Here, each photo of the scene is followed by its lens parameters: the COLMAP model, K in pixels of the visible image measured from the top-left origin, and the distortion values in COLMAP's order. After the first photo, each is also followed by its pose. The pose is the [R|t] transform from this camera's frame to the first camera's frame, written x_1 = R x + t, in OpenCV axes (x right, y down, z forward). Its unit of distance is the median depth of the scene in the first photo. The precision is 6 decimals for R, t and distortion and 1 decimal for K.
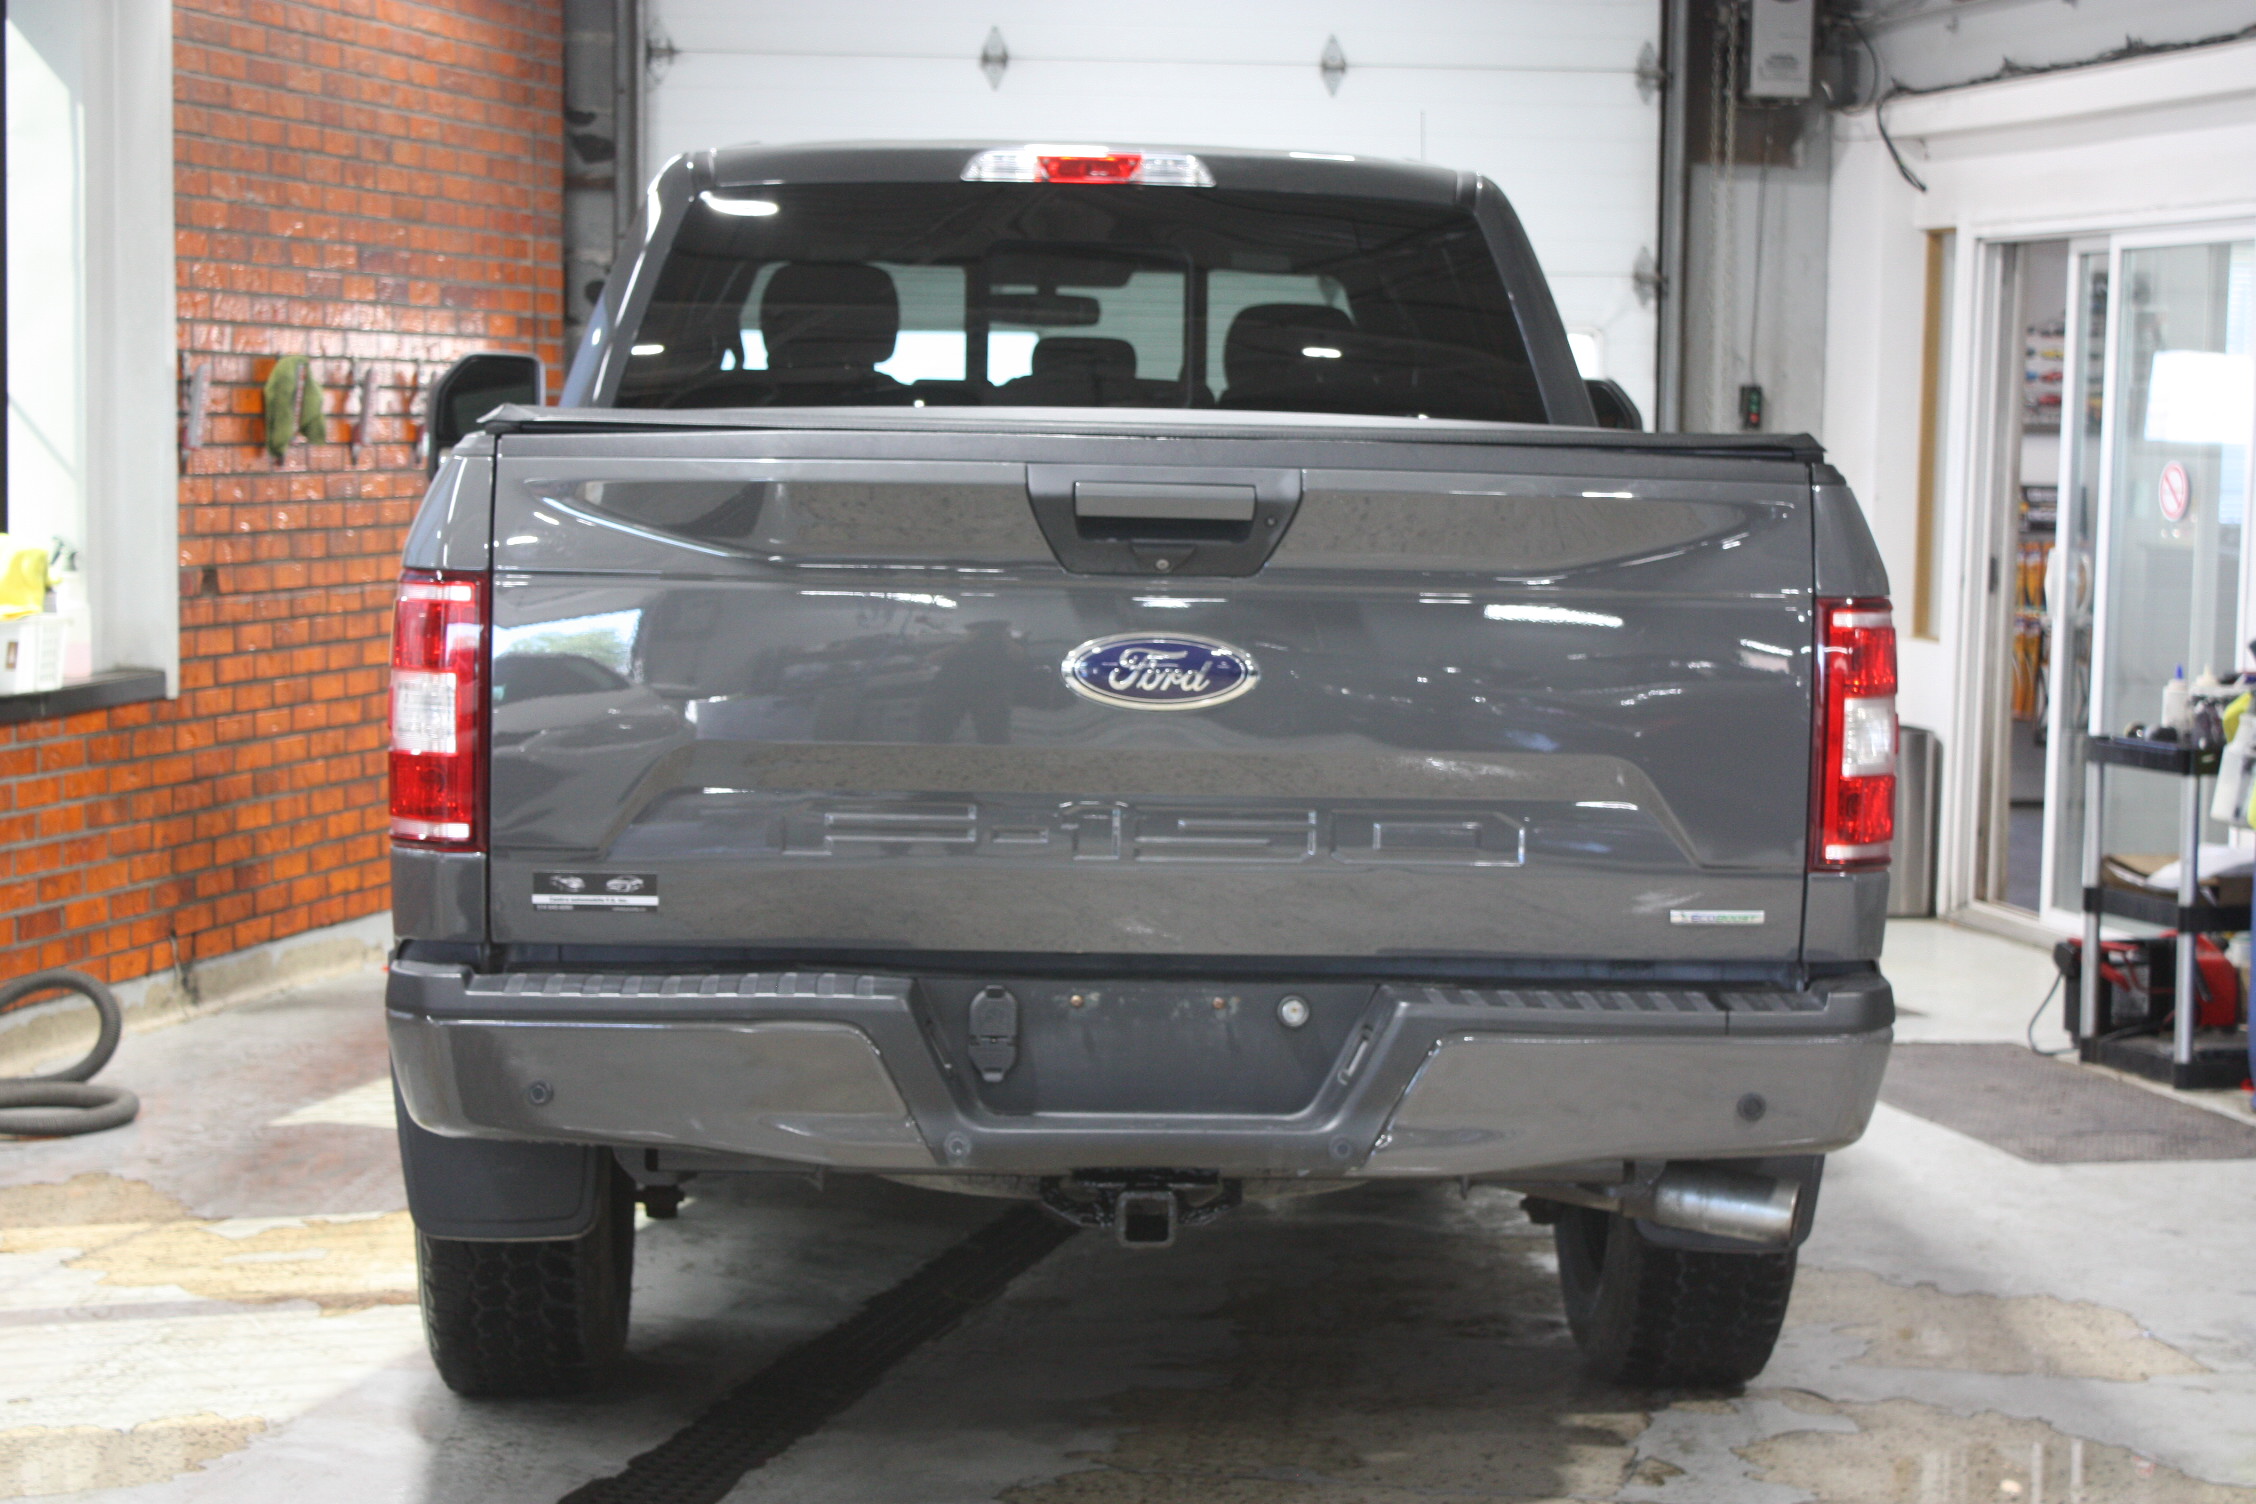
lens RADIAL K [[4255.2, 0, 1130.3], [0, 4255.2, 754.8], [0, 0, 1]] dist [0.026393, 0.000000]
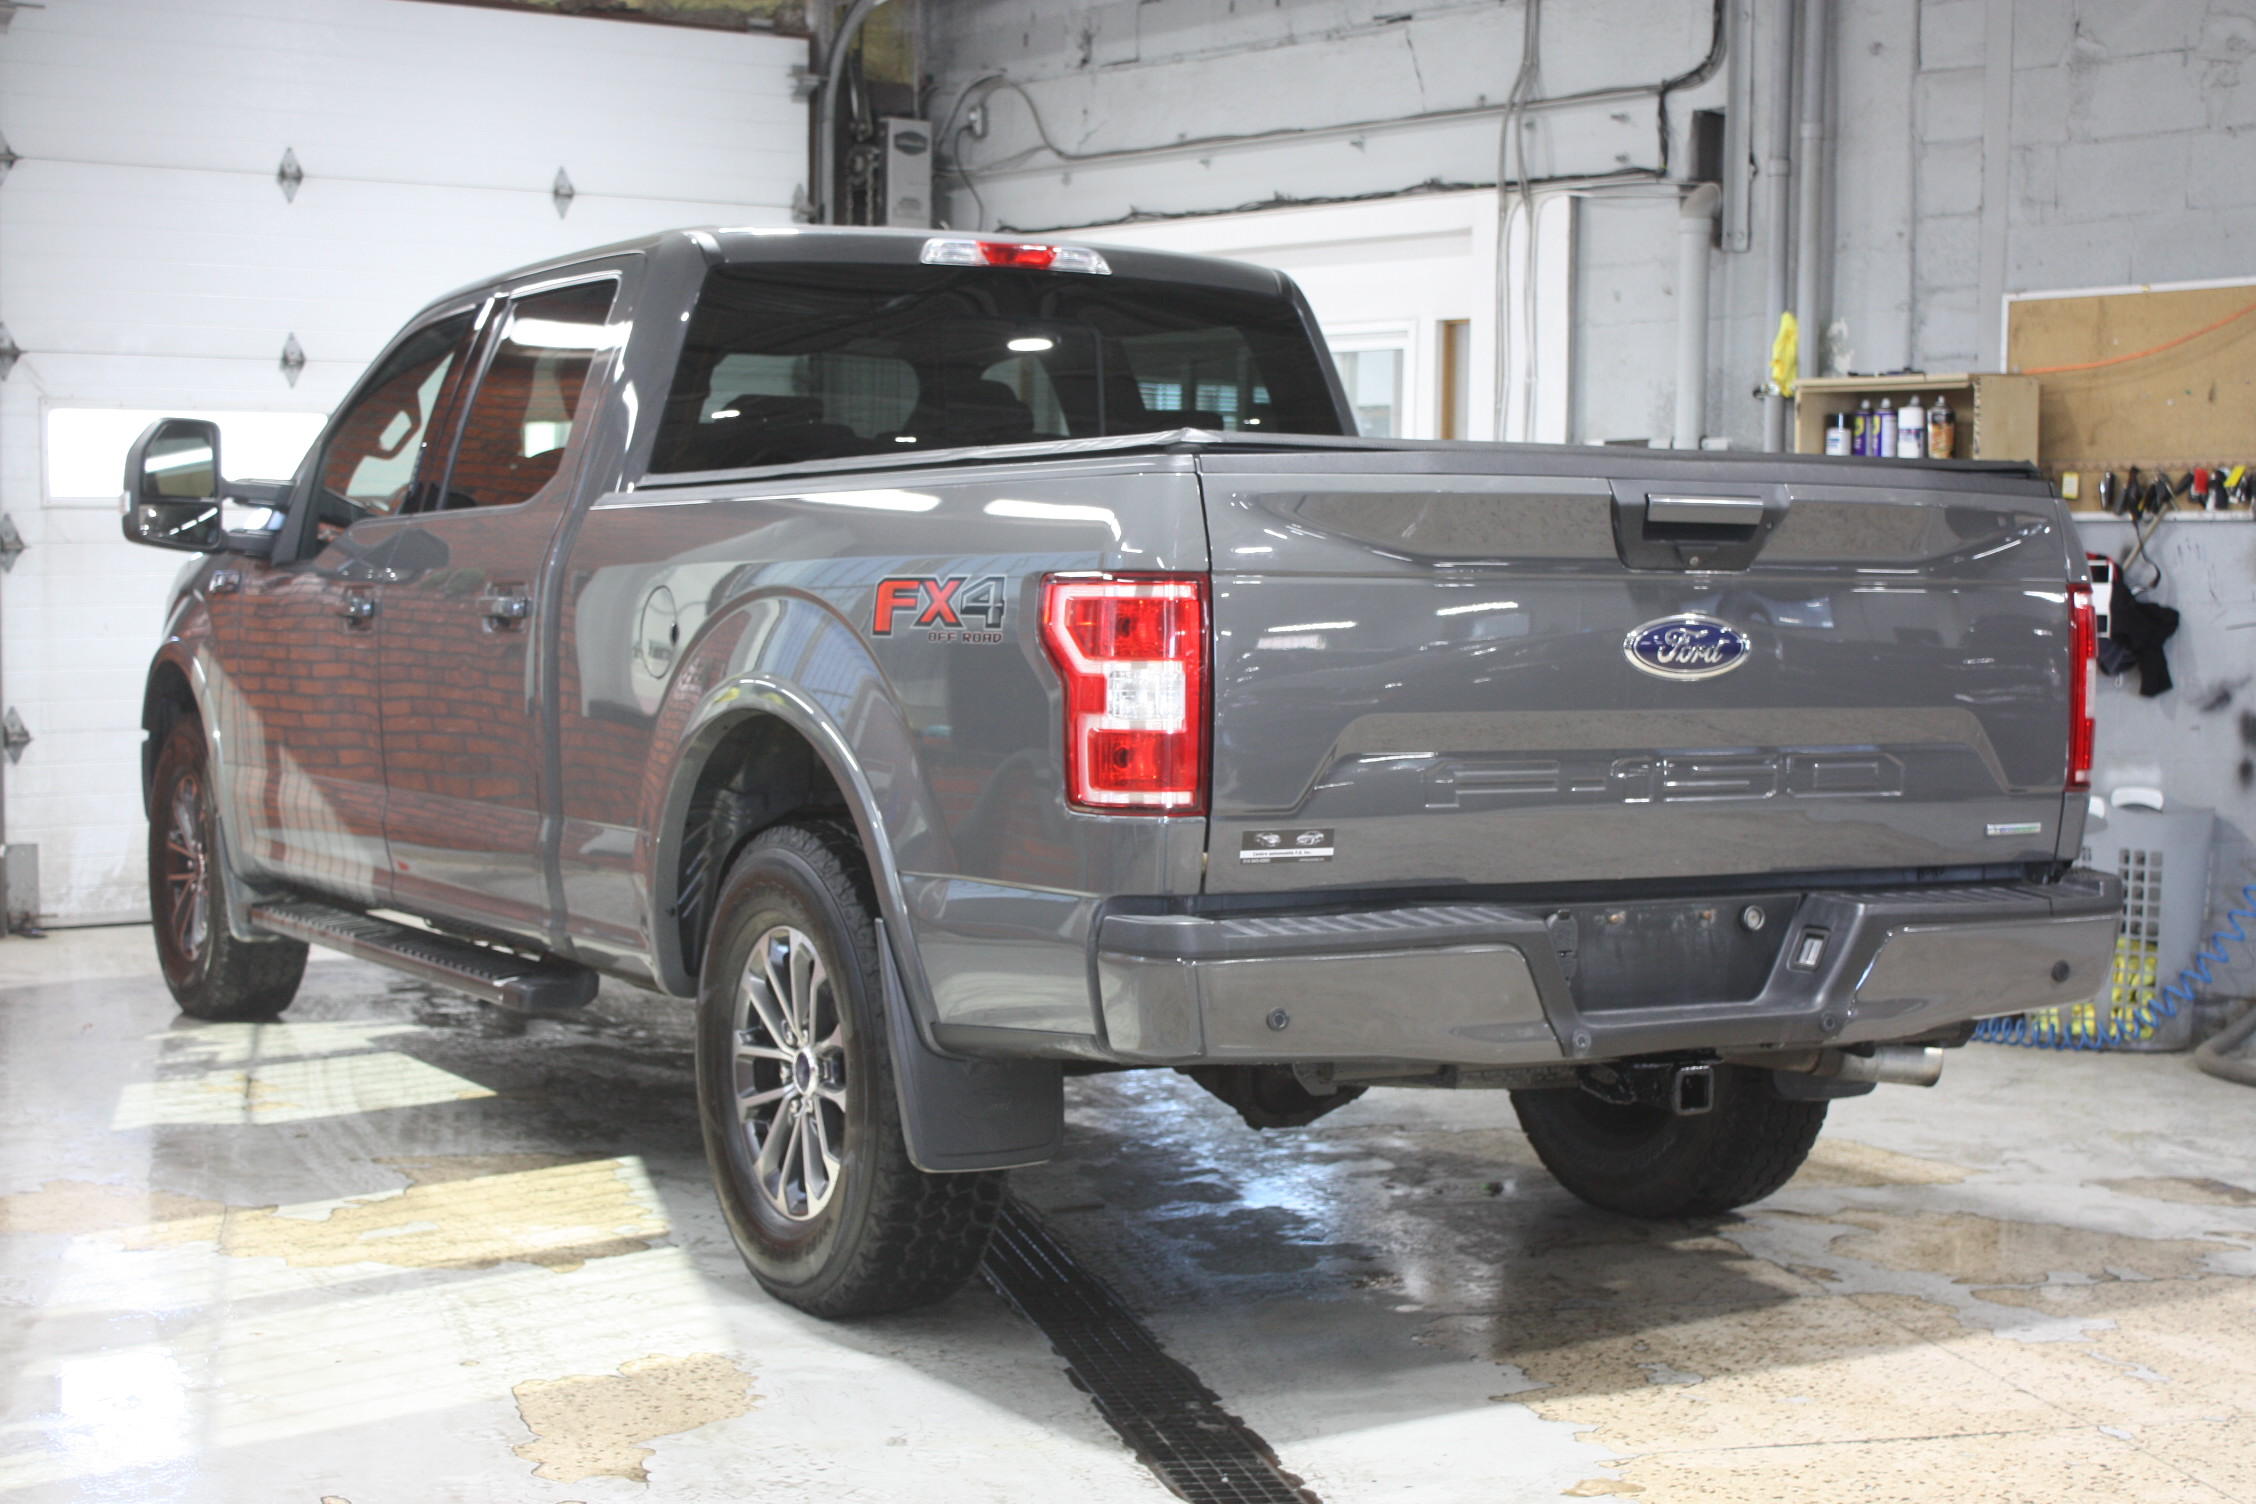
lens RADIAL K [[3482.6, 0, 1130.2], [0, 3482.6, 742.5], [0, 0, 1]] dist [-0.038420, 0.000000]
pose [[0.896154, -0.031217, 0.442645, -0.577481], [0.038369, 0.999238, -0.007208, 0.008998], [-0.442082, 0.023444, 0.896668, 0.161826]]
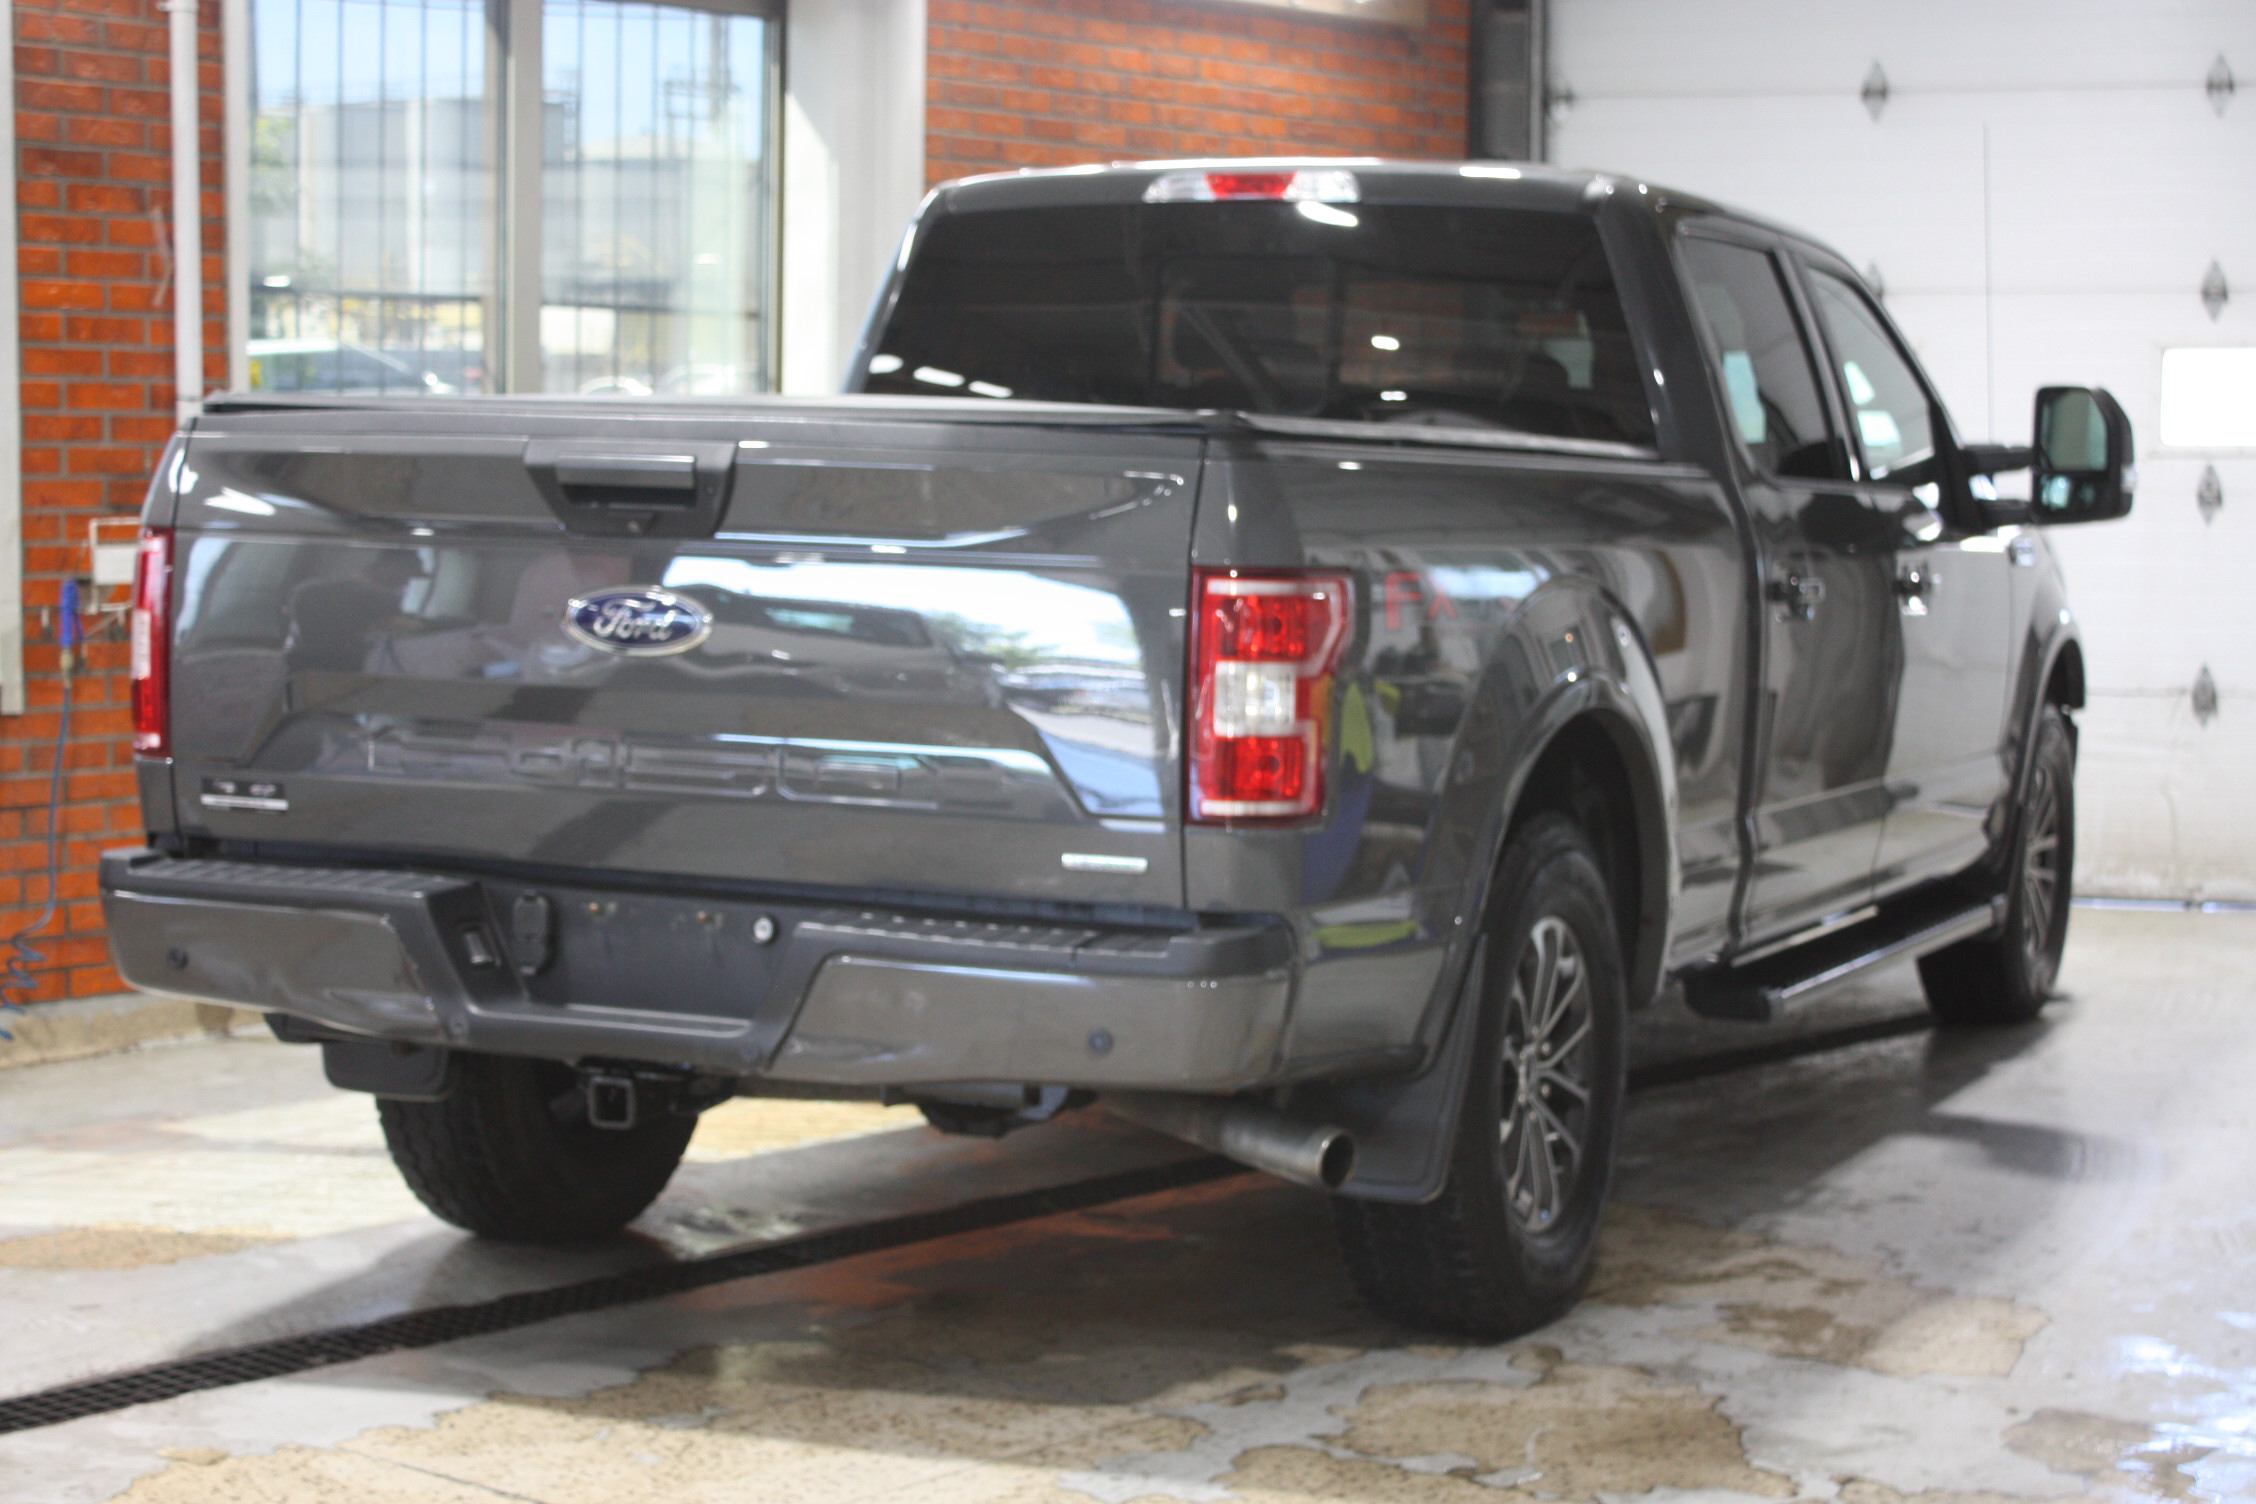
lens RADIAL K [[4010.9, 0, 1125.4], [0, 4010.9, 759.7], [0, 0, 1]] dist [0.023970, 0.000000]
pose [[0.890561, 0.036257, -0.453417, 0.599586], [-0.039105, 0.999230, 0.003095, 0.008910], [0.453180, 0.014975, 0.891293, 0.103339]]
